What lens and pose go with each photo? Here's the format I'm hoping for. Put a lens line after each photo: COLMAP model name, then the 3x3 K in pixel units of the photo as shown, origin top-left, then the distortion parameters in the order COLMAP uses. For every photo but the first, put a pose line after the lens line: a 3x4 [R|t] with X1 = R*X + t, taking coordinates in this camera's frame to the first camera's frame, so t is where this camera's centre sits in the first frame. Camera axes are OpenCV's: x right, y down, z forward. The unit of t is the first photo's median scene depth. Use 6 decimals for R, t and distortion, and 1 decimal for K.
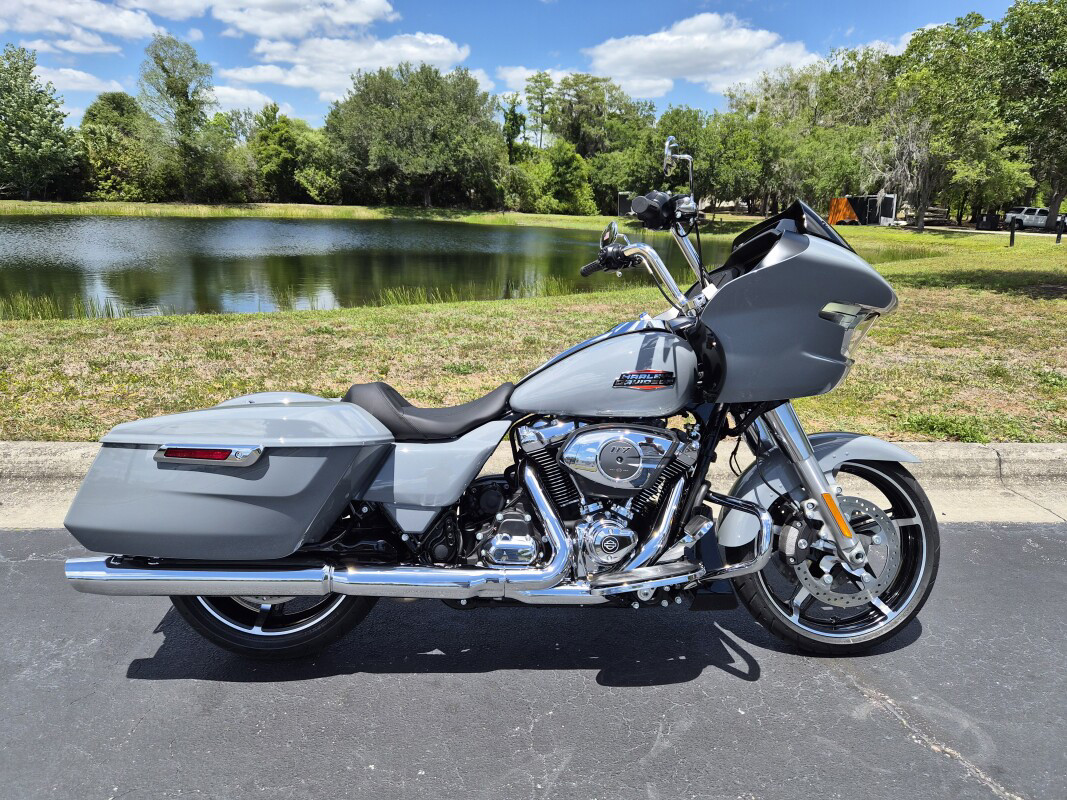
lens RADIAL K [[722.5, 0, 533.3], [0, 722.5, 400.4], [0, 0, 1]] dist [0.051100, -0.037738]
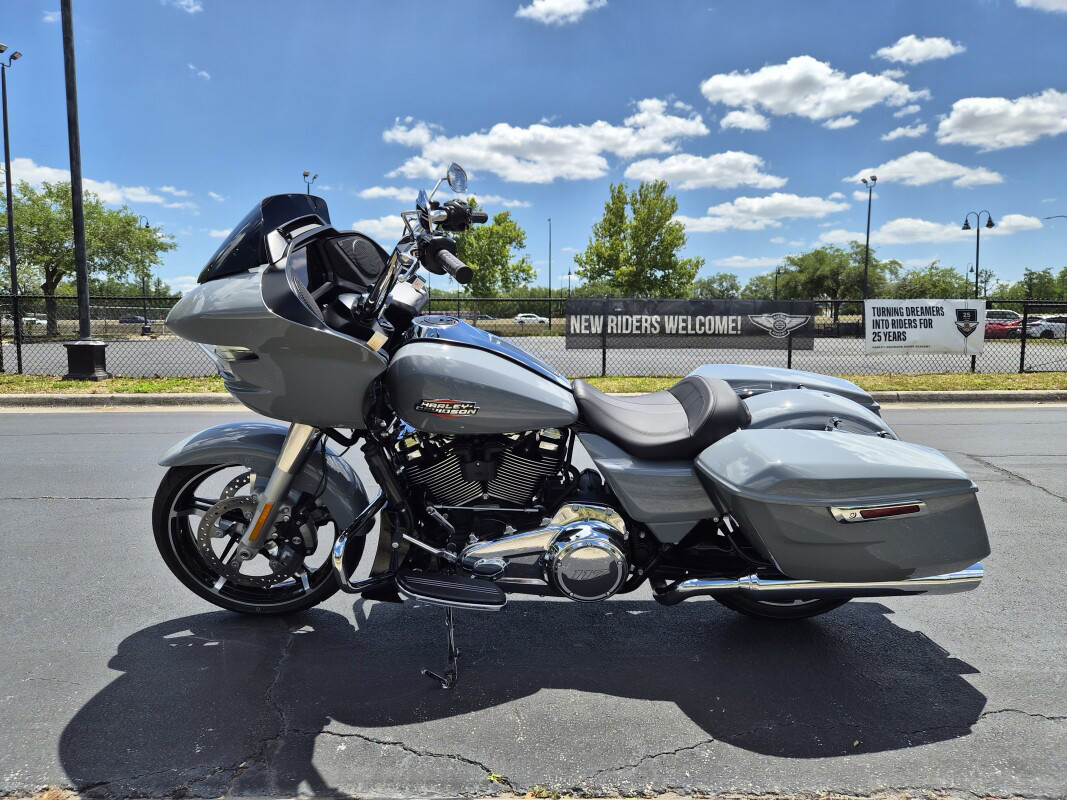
lens RADIAL K [[722.5, 0, 534.6], [0, 722.5, 403.4], [0, 0, 1]] dist [0.051100, -0.037738]
pose [[-0.997657, -0.032581, 0.060157, -0.036272], [-0.007963, 0.928640, 0.370896, -0.359758], [-0.067948, 0.369548, -0.926724, 1.907611]]
